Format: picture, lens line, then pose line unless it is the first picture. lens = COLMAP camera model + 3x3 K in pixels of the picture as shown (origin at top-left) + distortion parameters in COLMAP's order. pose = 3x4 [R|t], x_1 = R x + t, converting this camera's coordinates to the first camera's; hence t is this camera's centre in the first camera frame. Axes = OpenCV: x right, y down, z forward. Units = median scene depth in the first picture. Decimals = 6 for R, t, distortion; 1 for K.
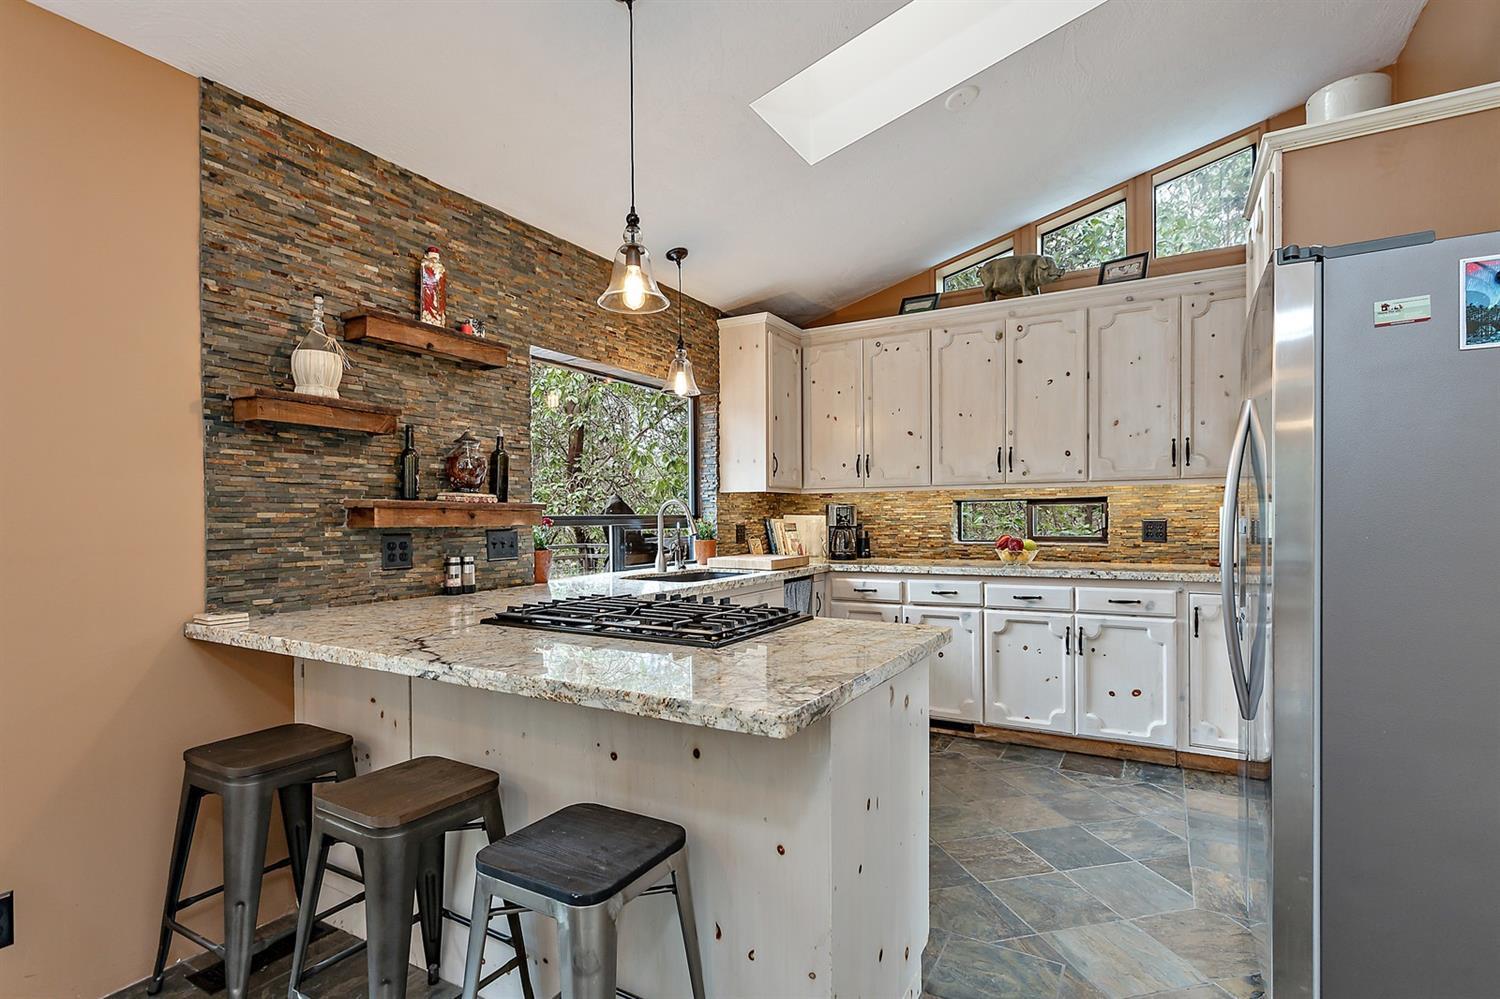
lens RADIAL K [[717.4, 0, 751.1], [0, 717.4, 513.3], [0, 0, 1]] dist [-0.001533, 0.000082]
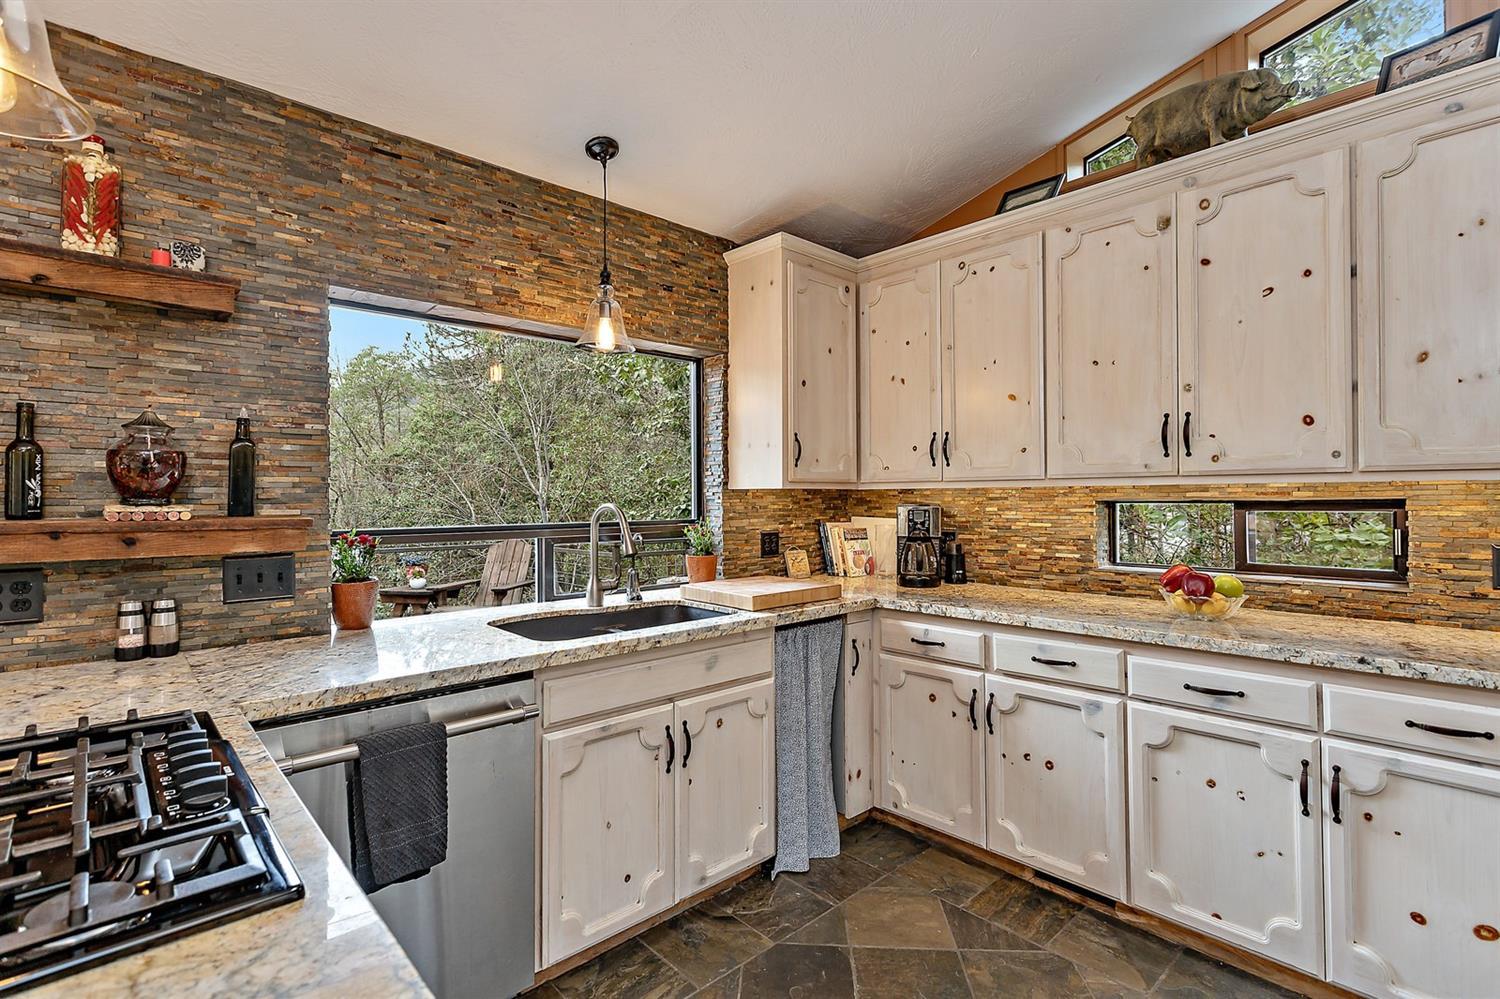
lens RADIAL K [[701.7, 0, 706.5], [0, 701.7, 482.8], [0, 0, 1]] dist [0.003656, 0.000153]
pose [[0.944809, -0.001216, -0.327621, 0.182311], [-0.004950, 0.999826, -0.017986, -0.024234], [0.327586, 0.018615, 0.944638, 0.343988]]
